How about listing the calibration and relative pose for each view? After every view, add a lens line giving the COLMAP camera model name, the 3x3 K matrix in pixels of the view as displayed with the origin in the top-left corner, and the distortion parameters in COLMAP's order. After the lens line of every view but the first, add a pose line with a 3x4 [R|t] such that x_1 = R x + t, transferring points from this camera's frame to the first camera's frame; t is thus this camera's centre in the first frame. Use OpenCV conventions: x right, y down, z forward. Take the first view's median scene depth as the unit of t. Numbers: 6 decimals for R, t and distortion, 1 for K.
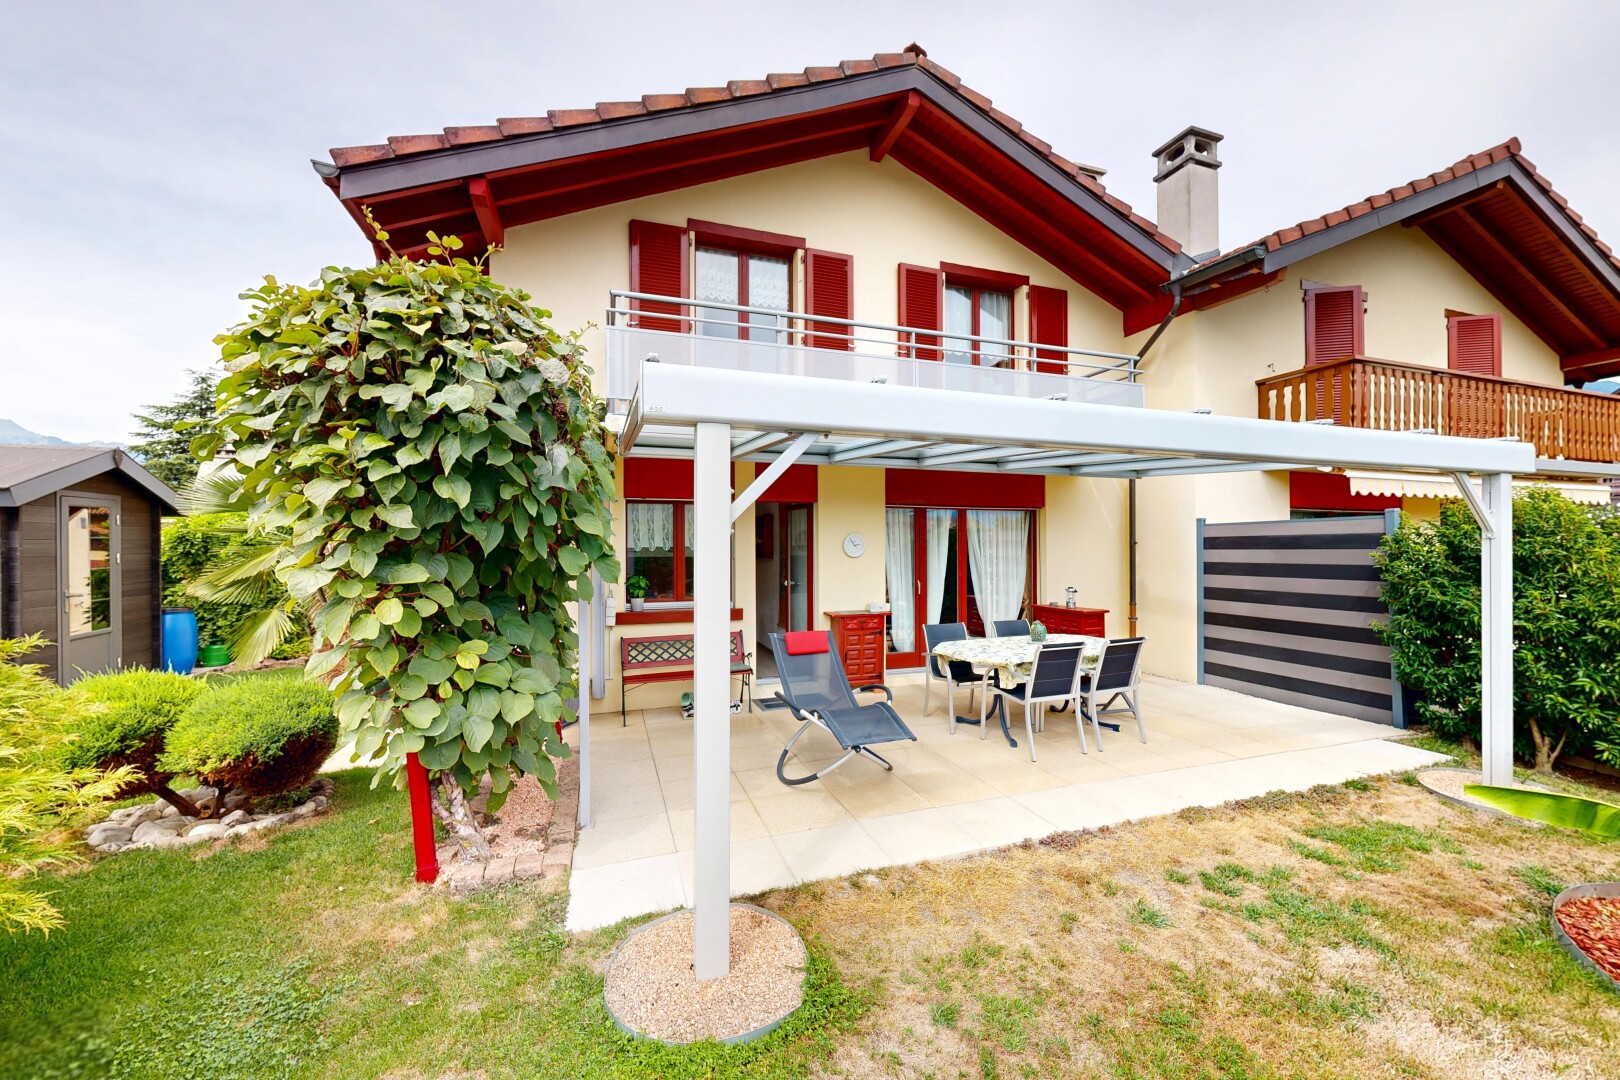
lens RADIAL K [[609.5, 0, 809.5], [0, 609.5, 549.3], [0, 0, 1]] dist [0.000806, 0.000193]
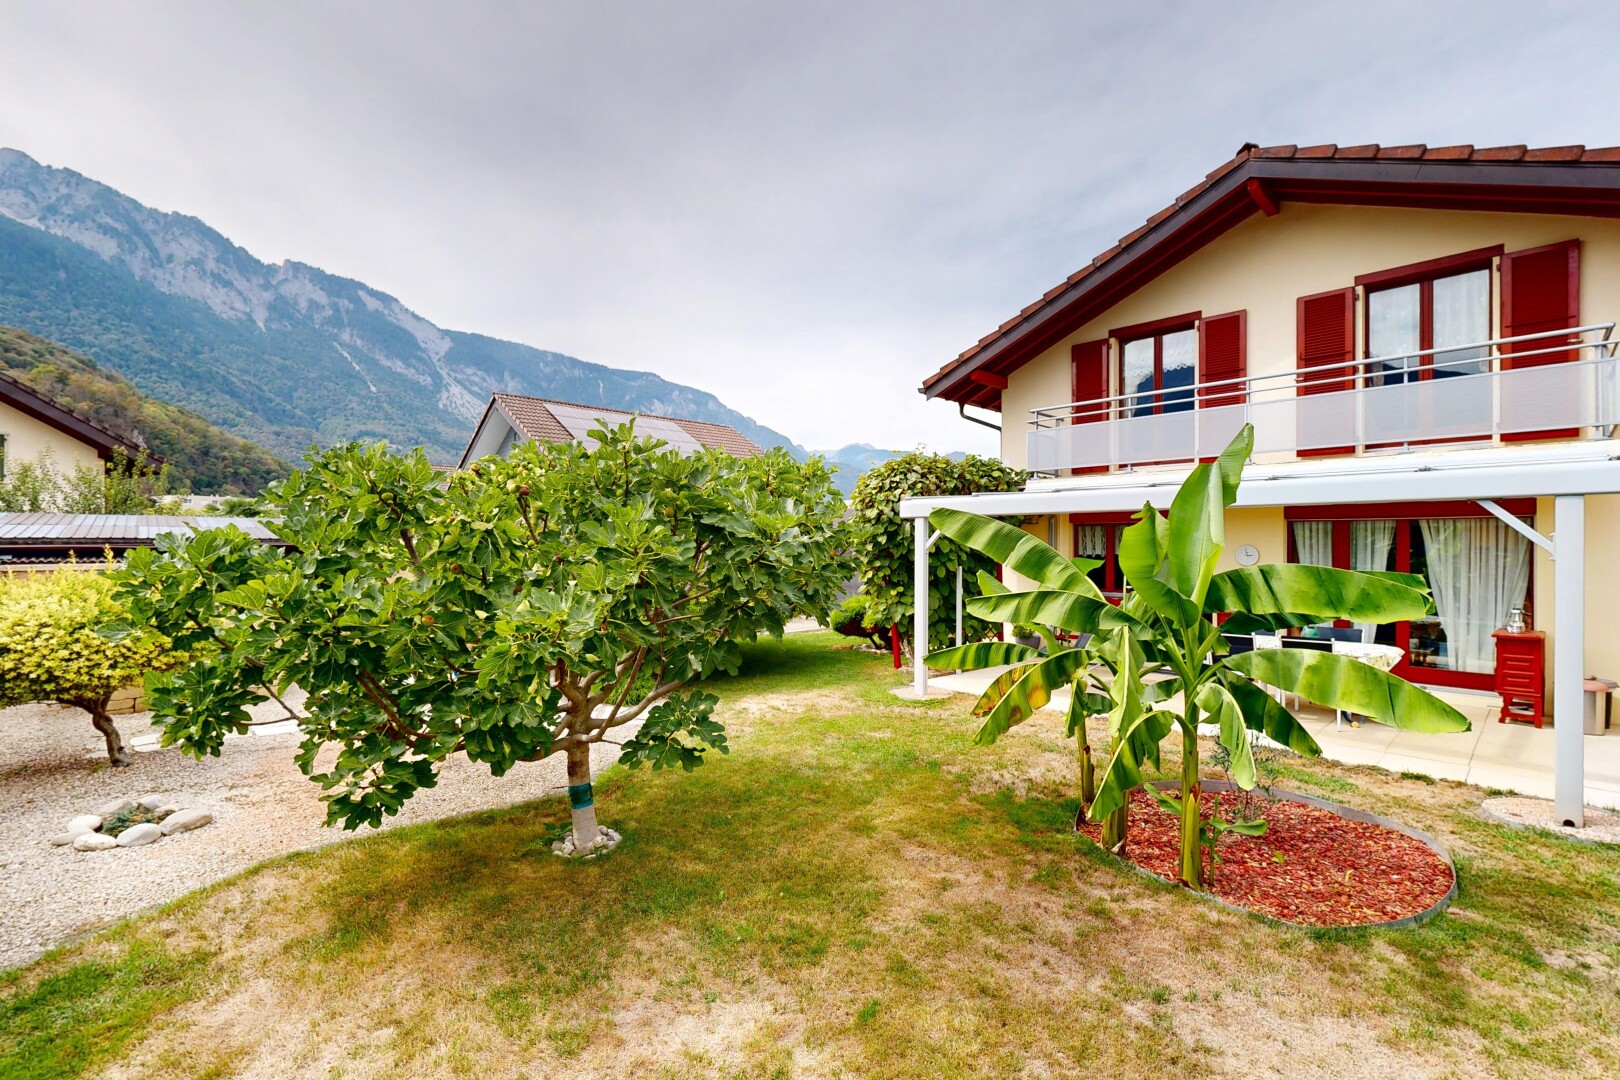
lens RADIAL K [[707.0, 0, 810.0], [0, 707.0, 540.0], [0, 0, 1]] dist [0.000682, 0.000139]
pose [[0.425639, -0.003892, -0.904885, 0.940861], [-0.004086, 0.999972, -0.006223, -0.022175], [0.904884, 0.006346, 0.425611, -0.339925]]
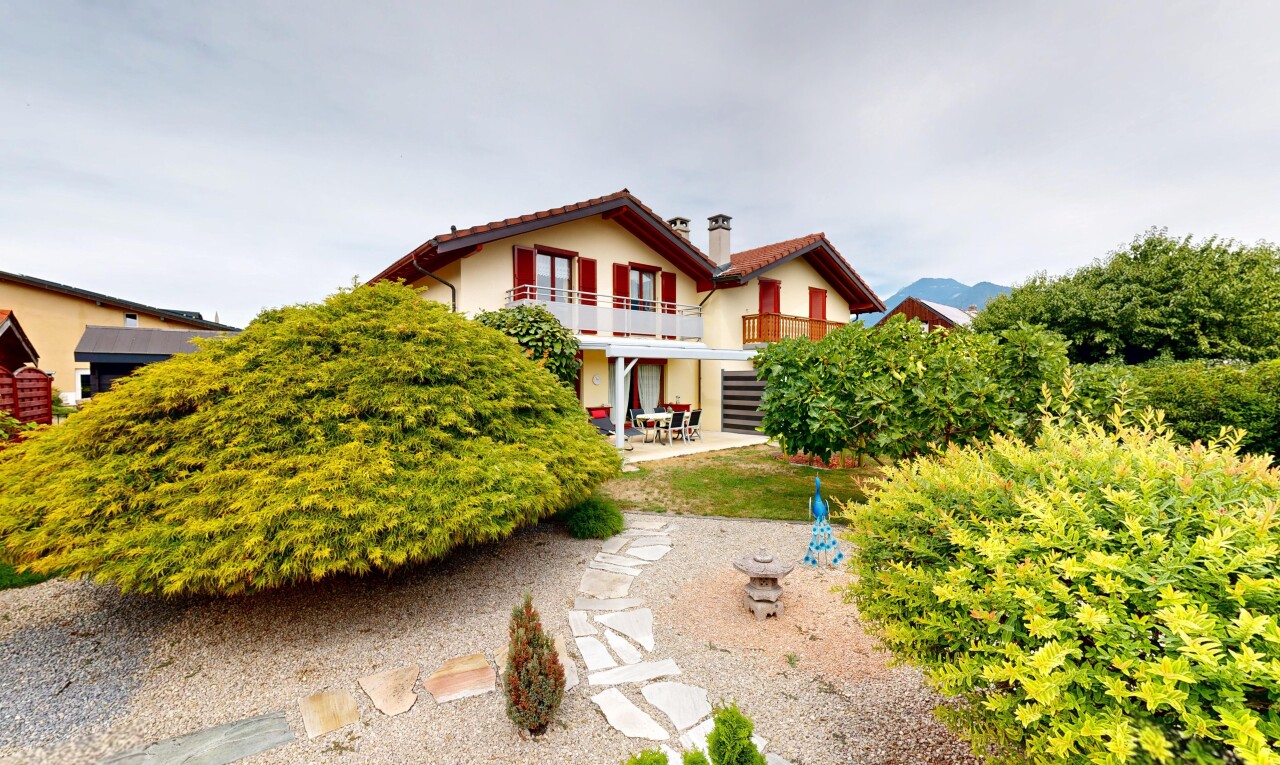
lens RADIAL K [[497.2, 0, 640.0], [0, 497.2, 382.5], [0, 0, 1]] dist [-0.000284, 0.000203]
pose [[0.935594, -0.002940, 0.353066, -0.462577], [-0.001149, 0.999935, 0.011369, -0.017080], [-0.353076, -0.011043, 0.935529, -0.905858]]
